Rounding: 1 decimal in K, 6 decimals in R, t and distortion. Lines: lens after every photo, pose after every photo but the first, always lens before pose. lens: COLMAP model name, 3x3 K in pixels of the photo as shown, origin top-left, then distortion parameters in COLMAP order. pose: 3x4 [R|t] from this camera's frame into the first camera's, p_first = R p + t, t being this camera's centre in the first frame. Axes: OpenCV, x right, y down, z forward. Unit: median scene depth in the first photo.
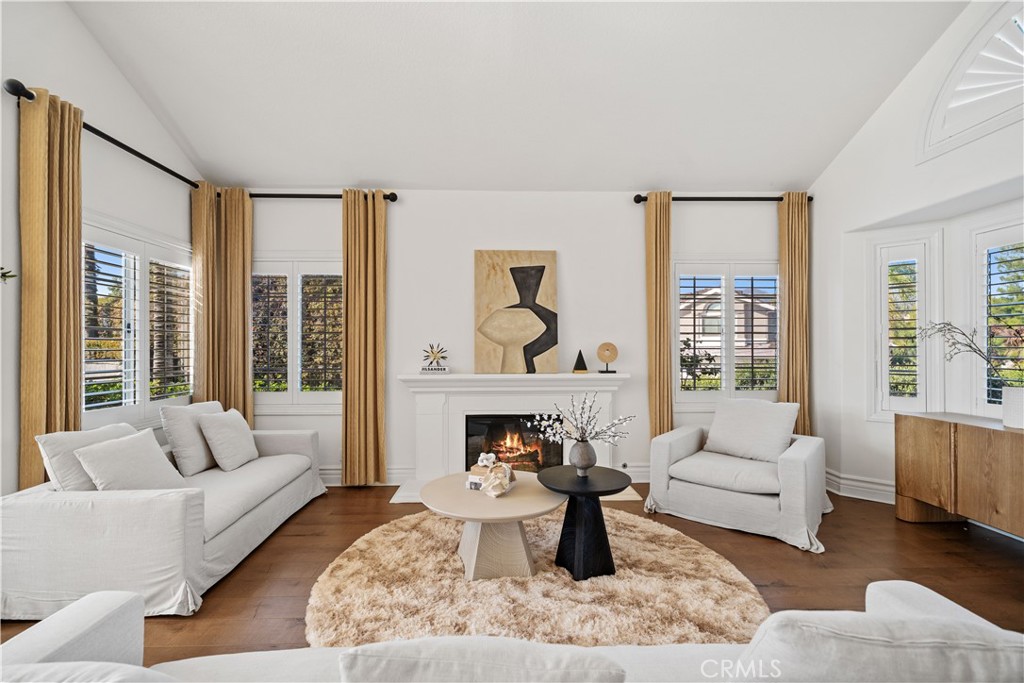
lens RADIAL K [[439.6, 0, 505.6], [0, 439.6, 348.0], [0, 0, 1]] dist [-0.012687, -0.000381]
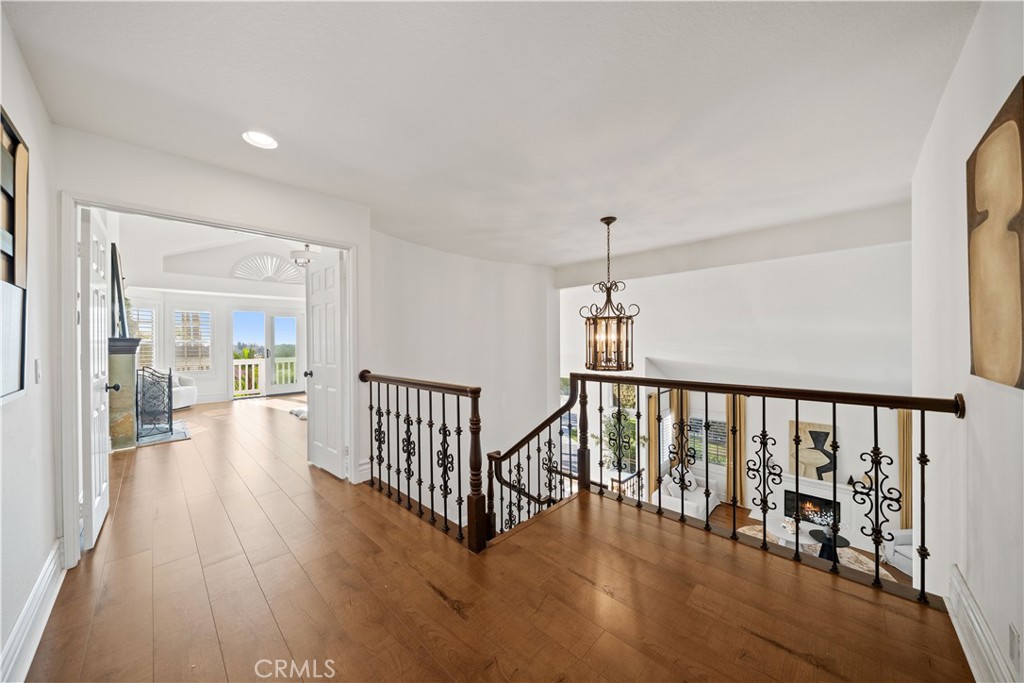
lens RADIAL K [[348.5, 0, 509.2], [0, 348.5, 338.9], [0, 0, 1]] dist [-0.008180, -0.000304]
pose [[0.692375, -0.004126, -0.721526, 0.235226], [0.012110, 0.999909, 0.005903, -0.701141], [0.721437, -0.012825, 0.692362, -1.385413]]
